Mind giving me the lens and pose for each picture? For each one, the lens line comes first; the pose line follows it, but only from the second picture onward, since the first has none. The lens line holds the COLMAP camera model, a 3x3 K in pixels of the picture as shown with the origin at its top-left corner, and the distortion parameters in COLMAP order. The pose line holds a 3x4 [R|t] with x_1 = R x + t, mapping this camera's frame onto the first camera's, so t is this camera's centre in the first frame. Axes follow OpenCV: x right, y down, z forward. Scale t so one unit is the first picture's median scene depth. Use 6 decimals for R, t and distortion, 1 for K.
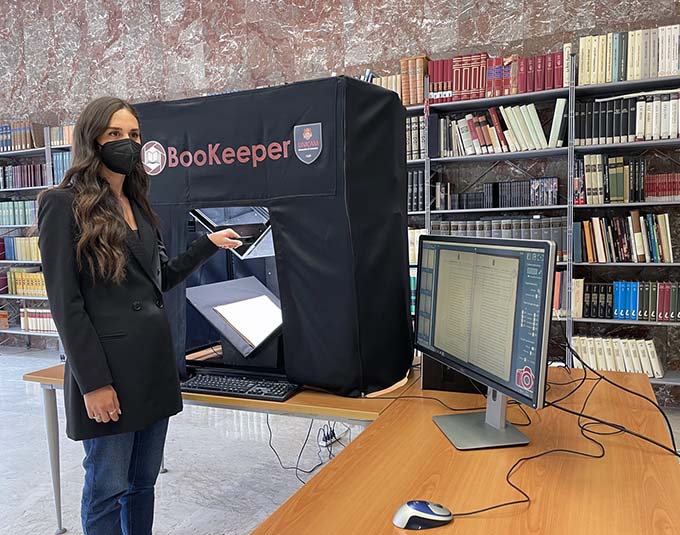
lens RADIAL K [[584.4, 0, 318.7], [0, 584.4, 292.3], [0, 0, 1]] dist [0.042576, -0.060869]
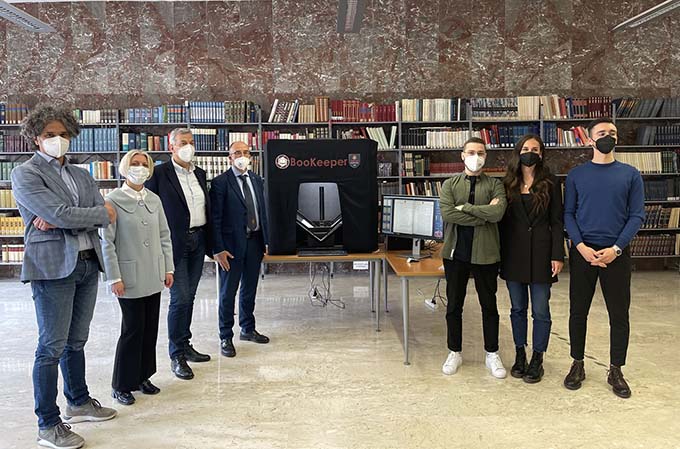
lens RADIAL K [[511.2, 0, 339.5], [0, 511.2, 224.1], [0, 0, 1]] dist [-0.005788, 0.001006]
pose [[0.907276, -0.026994, 0.419669, -0.529687], [0.034092, 0.999374, -0.009420, 0.031031], [-0.419153, 0.022854, 0.907628, -0.553705]]
